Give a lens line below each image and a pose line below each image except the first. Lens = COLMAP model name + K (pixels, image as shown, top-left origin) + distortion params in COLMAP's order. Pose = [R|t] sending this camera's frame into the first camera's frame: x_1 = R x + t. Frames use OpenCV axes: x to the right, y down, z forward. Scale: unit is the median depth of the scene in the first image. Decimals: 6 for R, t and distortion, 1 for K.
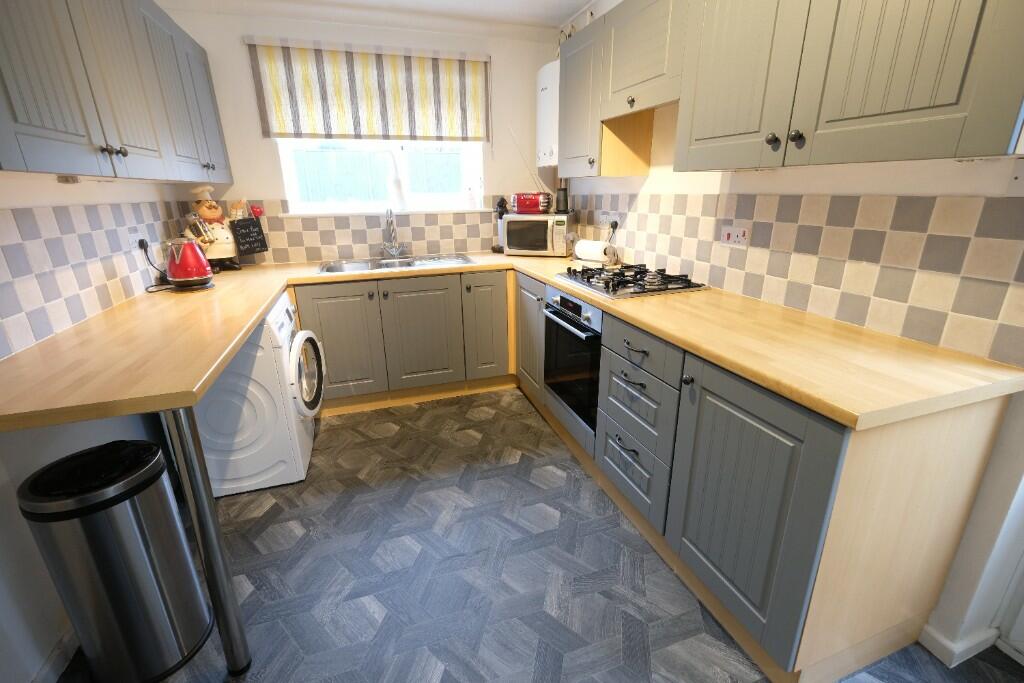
lens RADIAL K [[445.4, 0, 514.0], [0, 445.4, 339.1], [0, 0, 1]] dist [-0.002411, -0.000277]
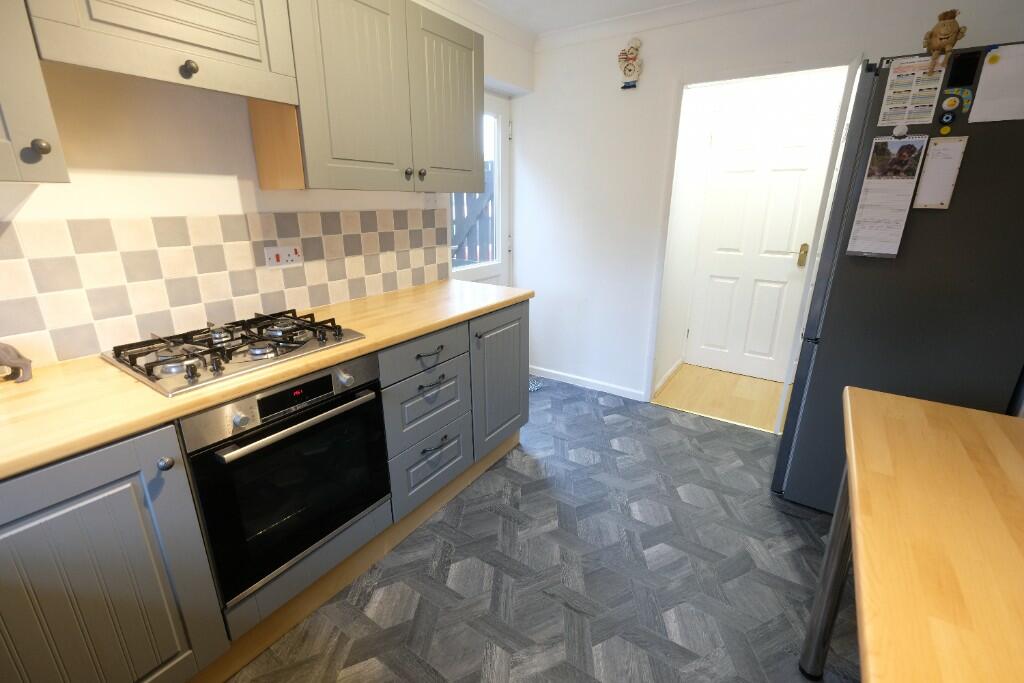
lens RADIAL K [[445.4, 0, 512.4], [0, 445.4, 337.8], [0, 0, 1]] dist [-0.002411, -0.000277]
pose [[-0.605289, -0.225786, 0.763313, -0.615135], [0.259149, 0.850791, 0.457161, -0.419004], [-0.752640, 0.474526, -0.456462, 1.229184]]
